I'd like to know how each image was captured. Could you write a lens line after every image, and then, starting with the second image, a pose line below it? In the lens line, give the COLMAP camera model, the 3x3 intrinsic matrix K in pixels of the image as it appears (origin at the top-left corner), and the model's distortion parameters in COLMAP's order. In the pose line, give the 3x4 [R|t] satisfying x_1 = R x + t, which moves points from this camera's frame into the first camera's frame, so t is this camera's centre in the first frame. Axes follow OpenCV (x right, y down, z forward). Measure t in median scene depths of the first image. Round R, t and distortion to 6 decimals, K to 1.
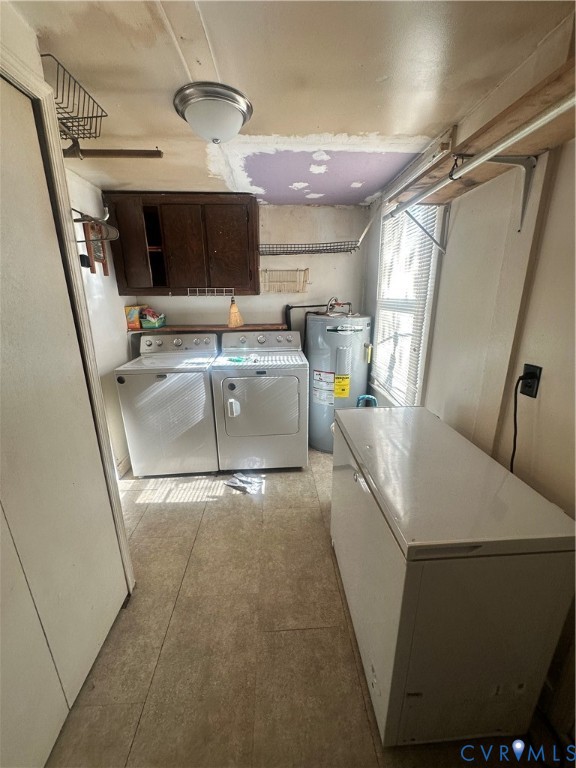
lens RADIAL K [[307.5, 0, 289.4], [0, 307.5, 383.4], [0, 0, 1]] dist [-0.003787, -0.000172]
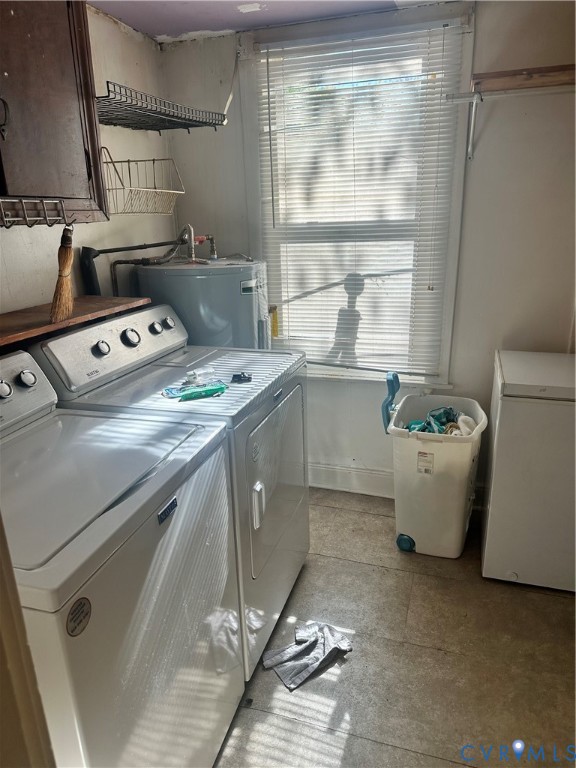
lens RADIAL K [[536.6, 0, 288.3], [0, 536.6, 385.1], [0, 0, 1]] dist [0.004793, -0.000663]
pose [[0.352061, -0.282436, 0.892347, -0.745591], [0.282296, 0.941030, 0.186470, -0.184639], [-0.892391, 0.186257, 0.411031, 0.660656]]
